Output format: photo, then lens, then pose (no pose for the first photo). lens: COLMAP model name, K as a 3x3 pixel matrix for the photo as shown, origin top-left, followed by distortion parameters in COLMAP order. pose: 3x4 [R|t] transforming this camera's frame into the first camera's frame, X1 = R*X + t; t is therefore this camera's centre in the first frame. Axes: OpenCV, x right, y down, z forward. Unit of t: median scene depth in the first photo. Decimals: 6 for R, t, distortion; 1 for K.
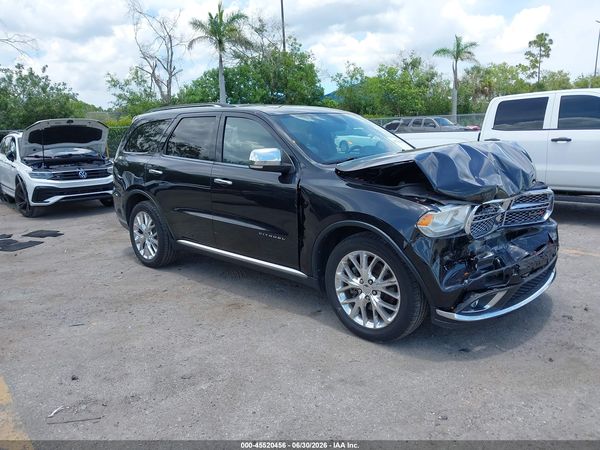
lens RADIAL K [[485.0, 0, 300.9], [0, 485.0, 227.9], [0, 0, 1]] dist [0.007358, -0.014634]
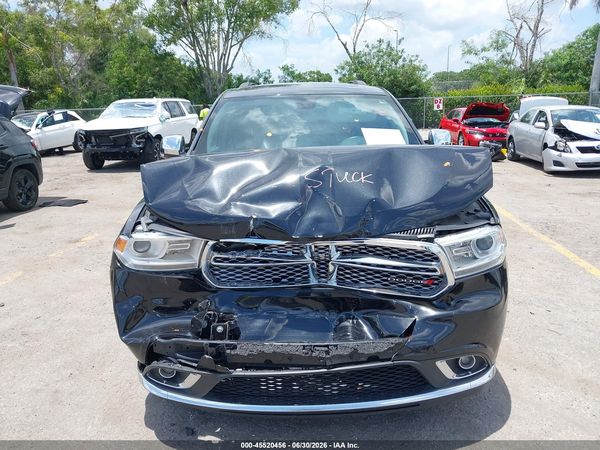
lens RADIAL K [[485.0, 0, 299.4], [0, 485.0, 227.7], [0, 0, 1]] dist [0.007358, -0.014634]
pose [[0.700886, 0.187676, -0.688140, 0.142246], [-0.143269, 0.982143, 0.121937, -0.025743], [0.698737, 0.013126, 0.715259, 0.092368]]
